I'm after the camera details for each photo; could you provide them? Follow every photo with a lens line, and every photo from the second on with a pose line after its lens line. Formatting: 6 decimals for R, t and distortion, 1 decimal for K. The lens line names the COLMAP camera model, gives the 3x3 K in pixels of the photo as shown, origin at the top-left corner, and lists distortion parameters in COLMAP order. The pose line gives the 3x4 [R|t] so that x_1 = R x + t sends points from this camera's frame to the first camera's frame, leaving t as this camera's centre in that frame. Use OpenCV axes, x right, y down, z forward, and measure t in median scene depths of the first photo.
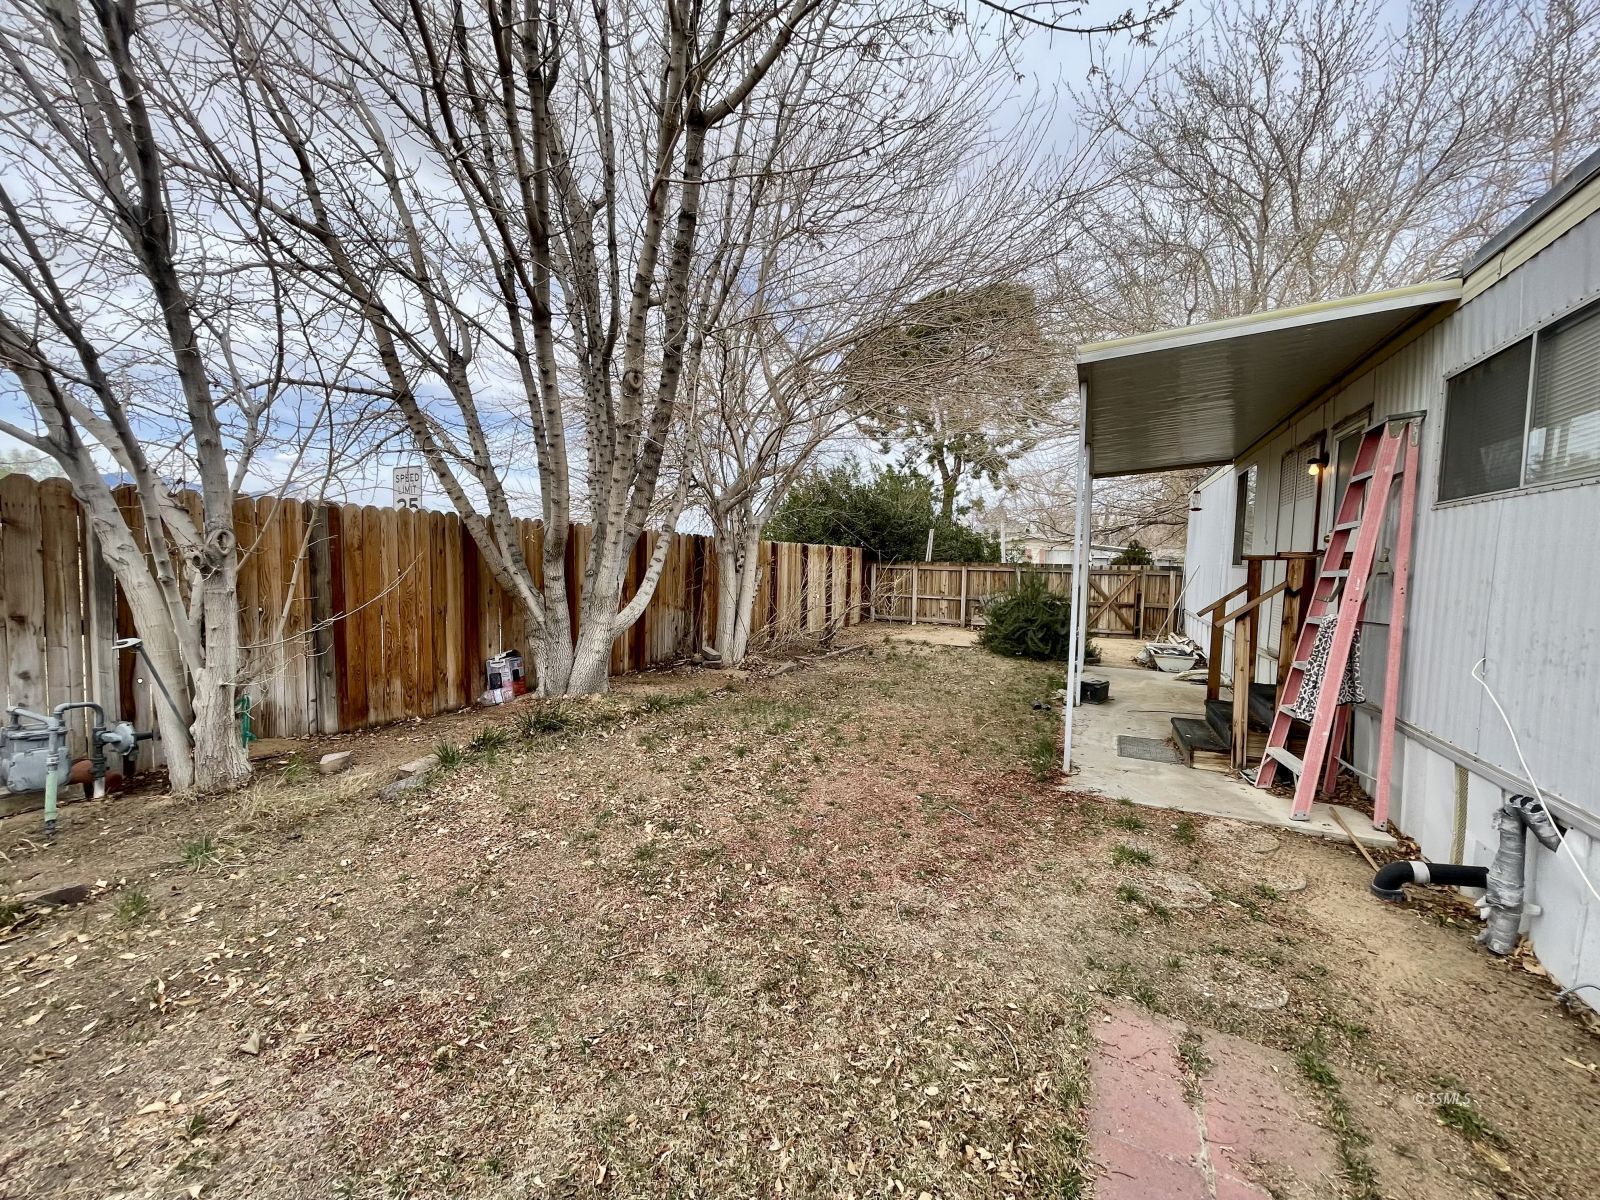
lens RADIAL K [[642.2, 0, 794.5], [0, 642.2, 604.5], [0, 0, 1]] dist [-0.000542, -0.000393]
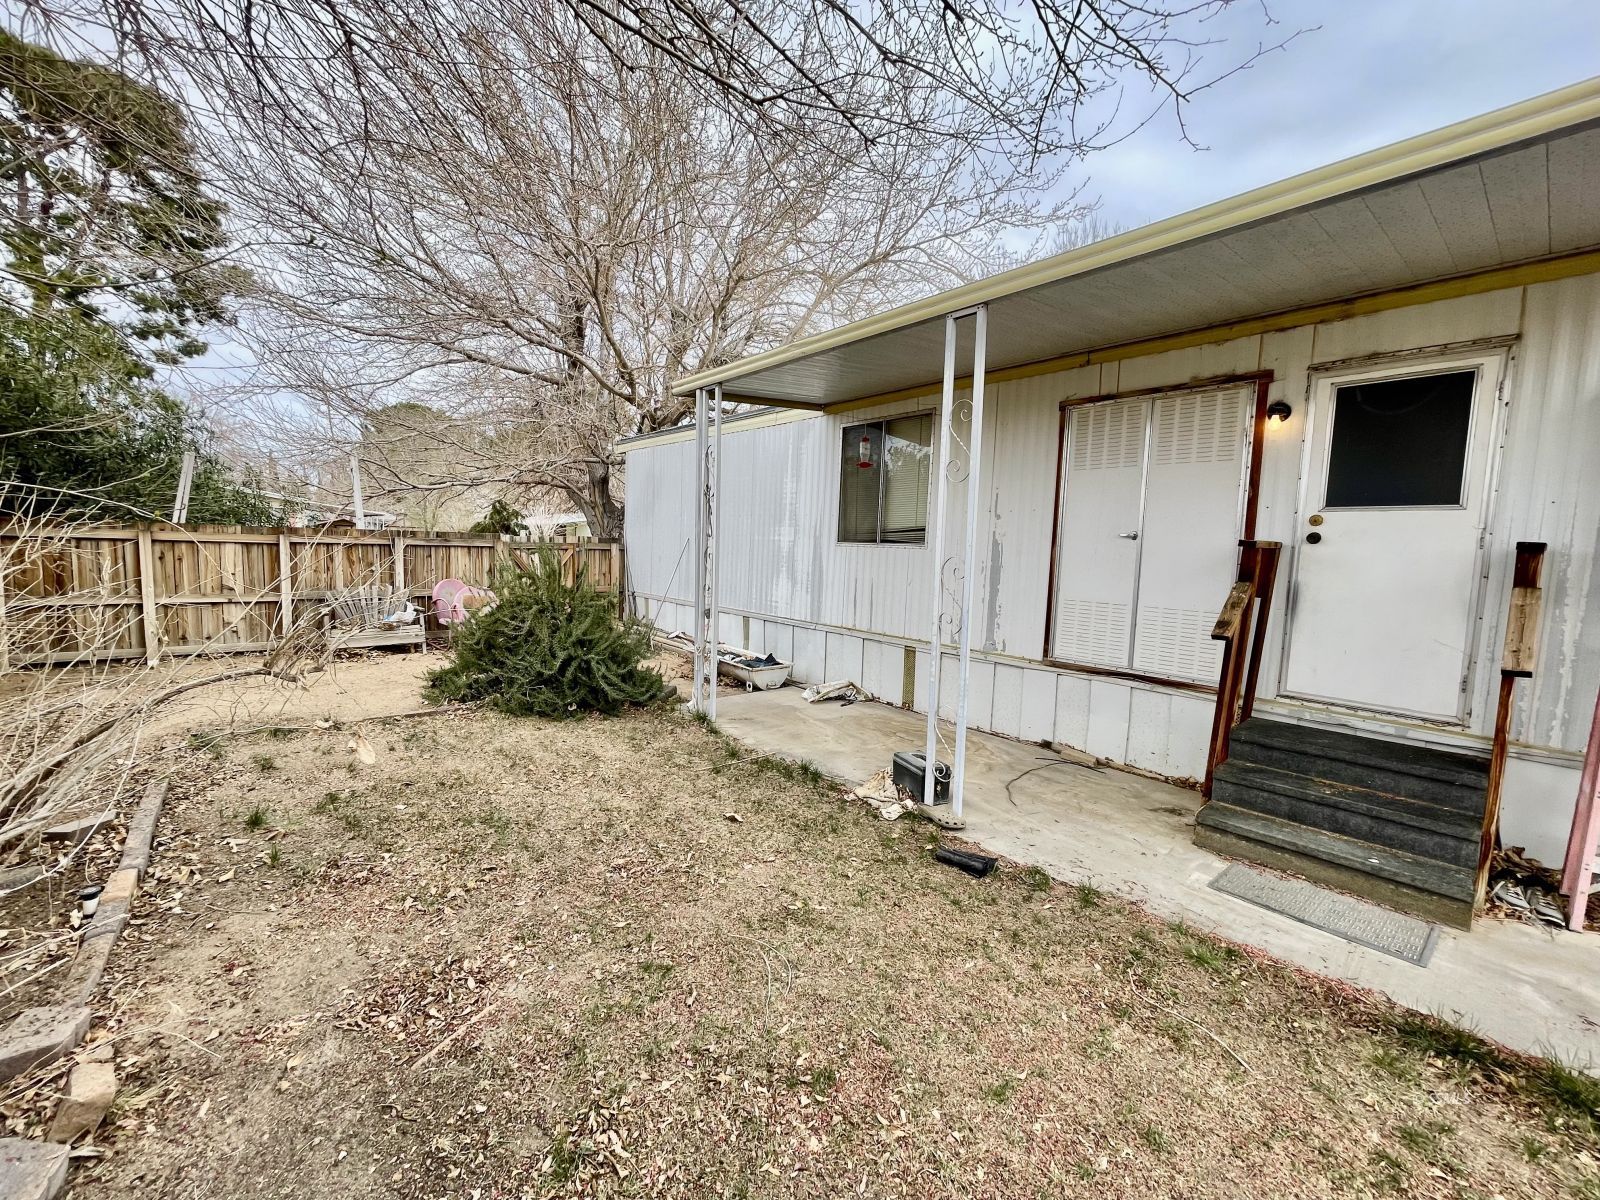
lens RADIAL K [[642.2, 0, 794.5], [0, 642.2, 604.5], [0, 0, 1]] dist [-0.000542, -0.000393]
pose [[0.413844, -0.093019, 0.905583, -0.033019], [0.039809, 0.995664, 0.084079, -0.031002], [-0.909477, 0.001255, 0.415753, 0.410950]]
